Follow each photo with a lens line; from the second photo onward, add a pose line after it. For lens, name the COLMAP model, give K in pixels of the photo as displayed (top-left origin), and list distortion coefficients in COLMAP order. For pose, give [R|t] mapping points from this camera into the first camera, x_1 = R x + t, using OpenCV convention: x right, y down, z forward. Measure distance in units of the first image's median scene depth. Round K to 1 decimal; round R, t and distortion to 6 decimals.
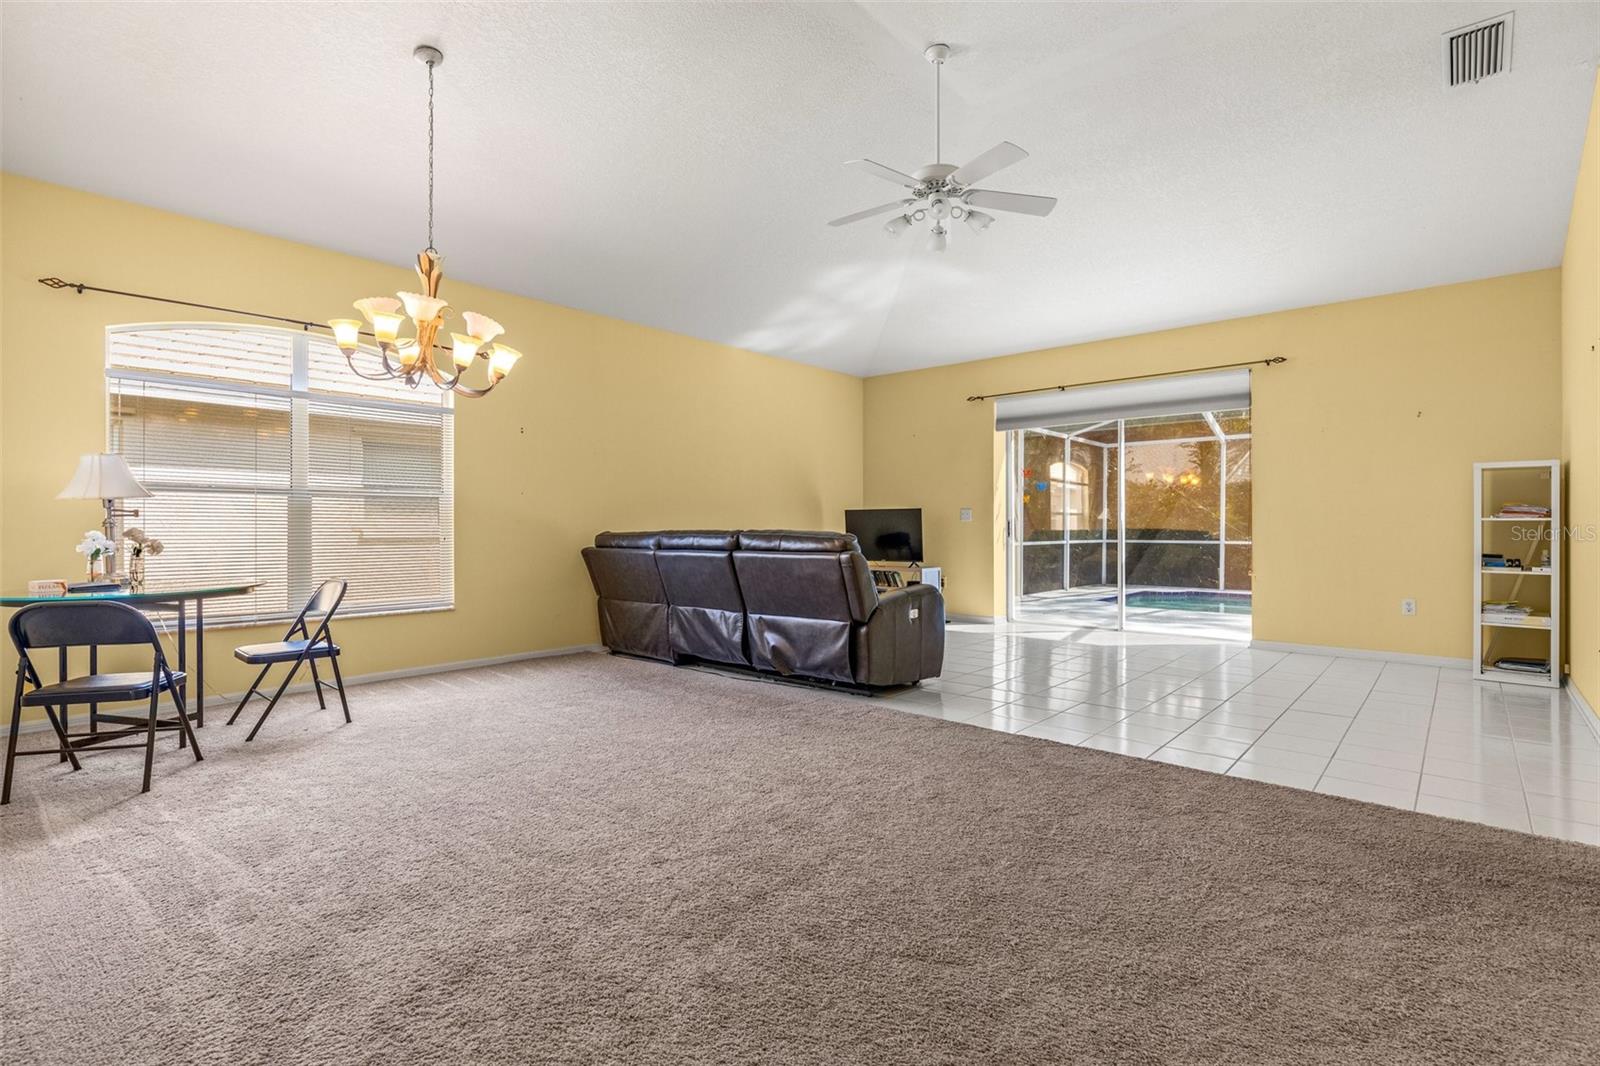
lens RADIAL K [[742.5, 0, 810.6], [0, 742.5, 526.8], [0, 0, 1]] dist [0.002620, 0.000694]
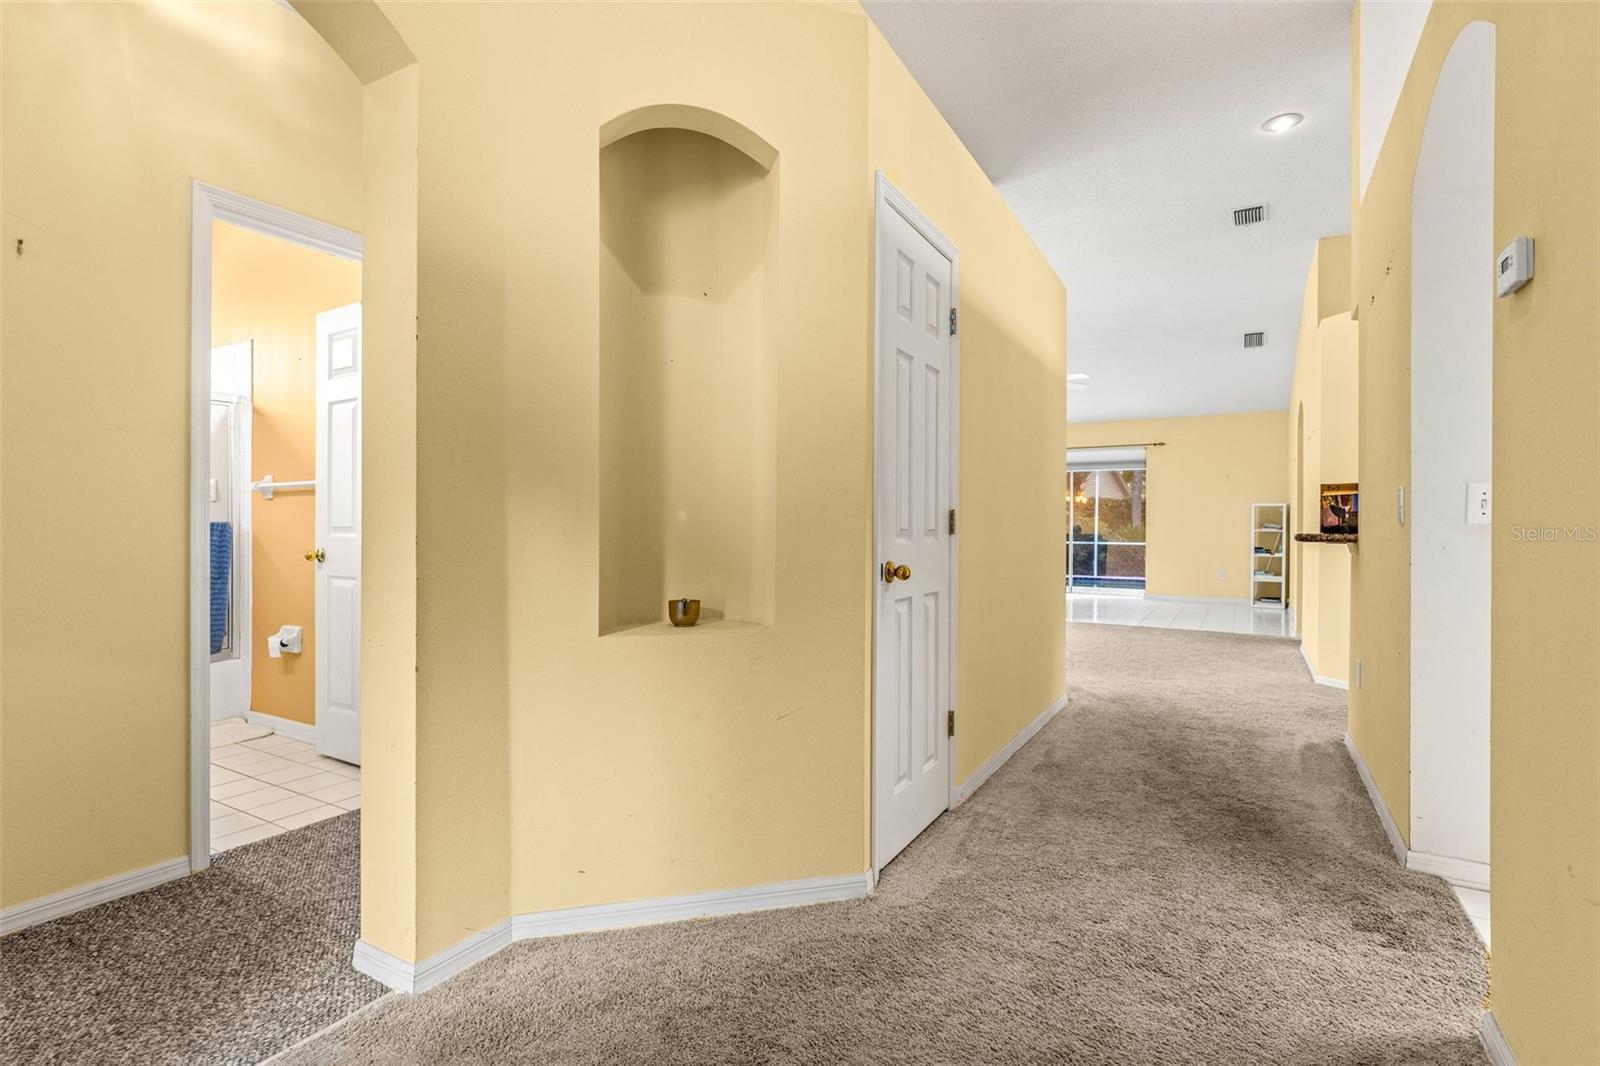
lens RADIAL K [[742.5, 0, 806.1], [0, 742.5, 533.2], [0, 0, 1]] dist [0.002620, 0.000694]
pose [[0.982660, 0.002100, 0.185407, -0.567403], [-0.003595, 0.999964, 0.007726, -0.011132], [-0.185384, -0.008258, 0.982631, -0.642272]]
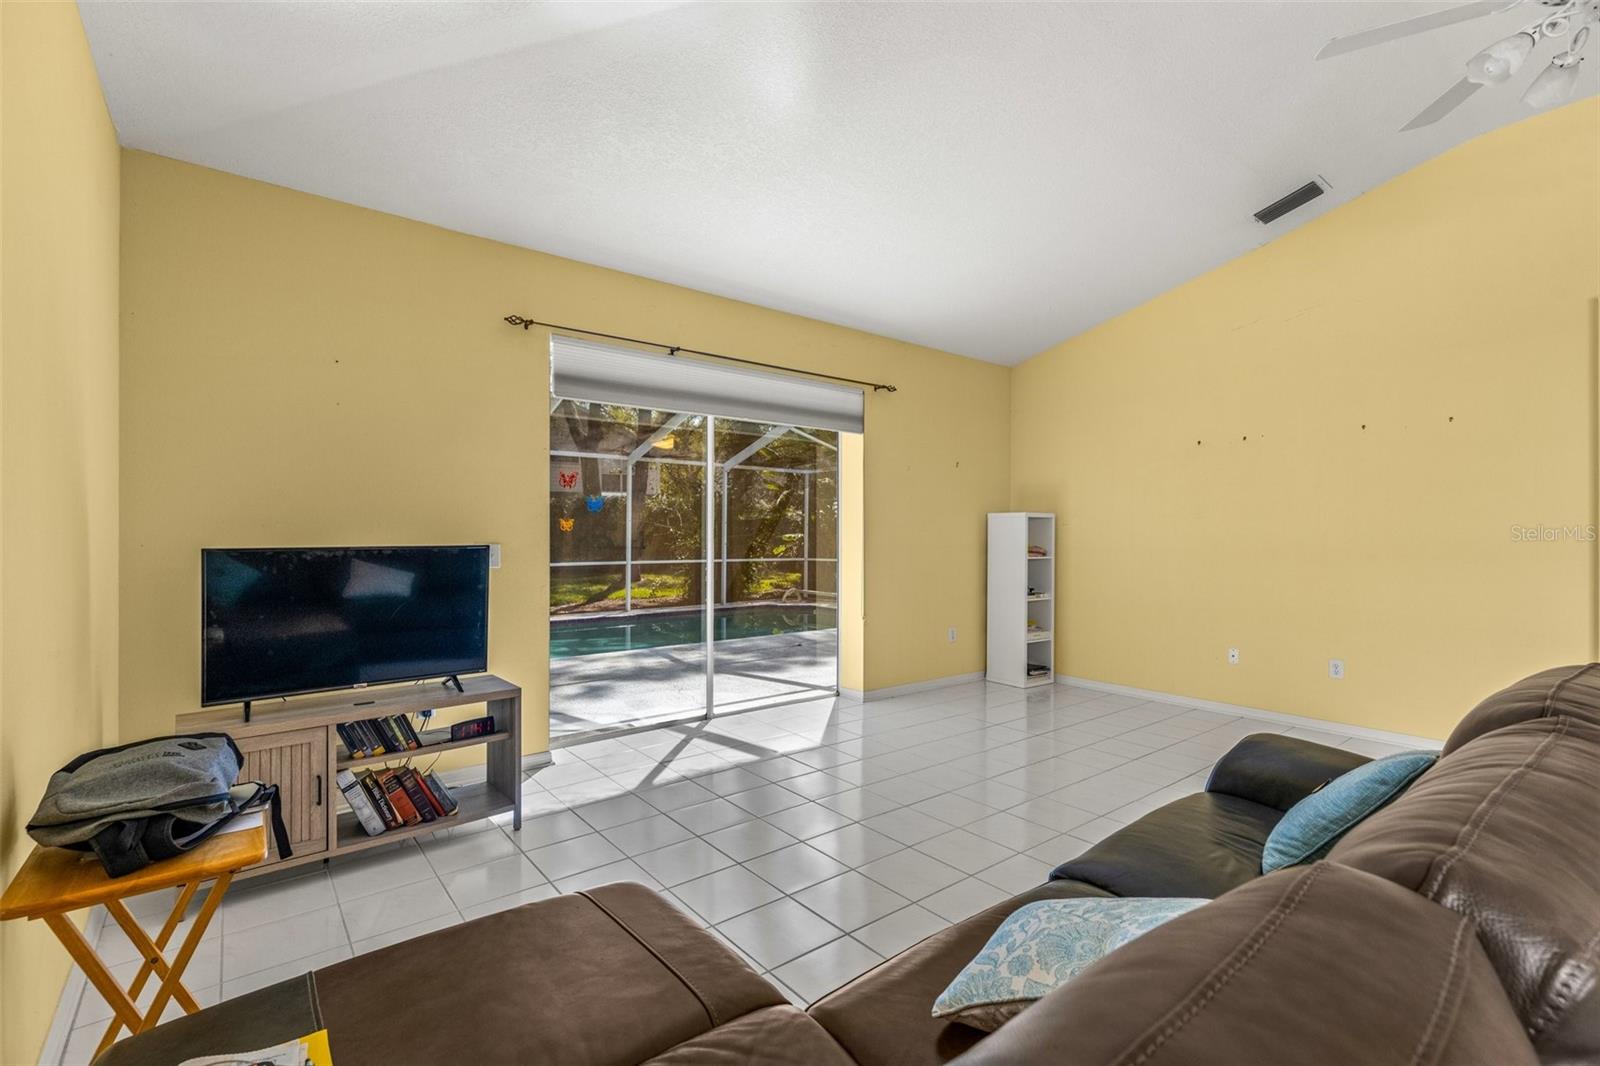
lens RADIAL K [[717.0, 0, 797.6], [0, 717.0, 538.7], [0, 0, 1]] dist [0.007047, 0.000264]
pose [[0.185411, -0.004633, 0.982650, -0.271941], [-0.000036, 0.999989, 0.004721, -0.038065], [-0.982661, -0.000910, 0.185408, 0.919353]]
